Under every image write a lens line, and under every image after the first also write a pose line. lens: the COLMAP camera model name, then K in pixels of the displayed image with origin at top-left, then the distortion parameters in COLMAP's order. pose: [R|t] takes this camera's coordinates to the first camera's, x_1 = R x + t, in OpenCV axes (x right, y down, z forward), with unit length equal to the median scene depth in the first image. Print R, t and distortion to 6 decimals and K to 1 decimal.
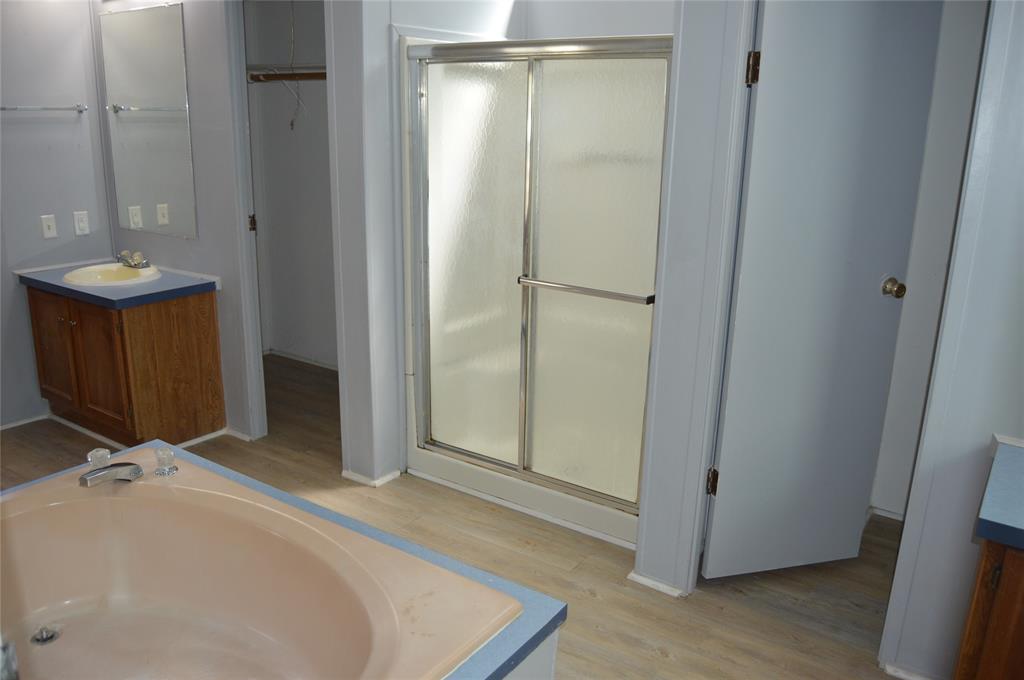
lens RADIAL K [[814.0, 0, 512.0], [0, 814.0, 340.0], [0, 0, 1]] dist [-0.071865, 0.002959]
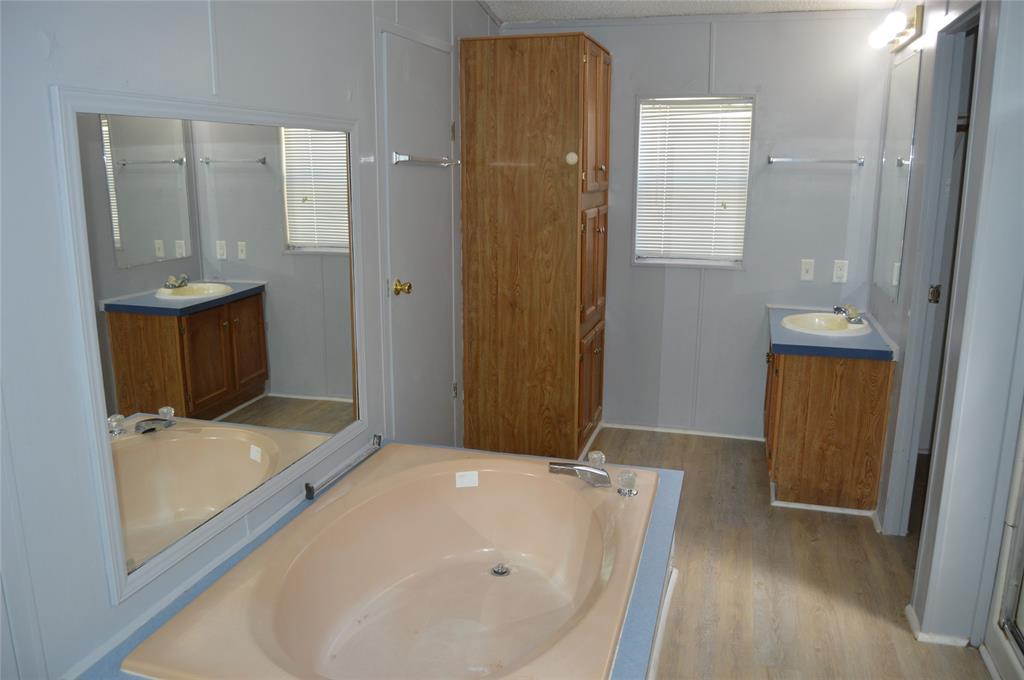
lens RADIAL K [[814.0, 0, 512.0], [0, 814.0, 340.0], [0, 0, 1]] dist [-0.071865, 0.002959]
pose [[0.327188, 0.190538, -0.925550, 0.330193], [-0.252053, 0.961572, 0.108852, -0.076157], [0.910724, 0.197673, 0.362640, 0.285986]]
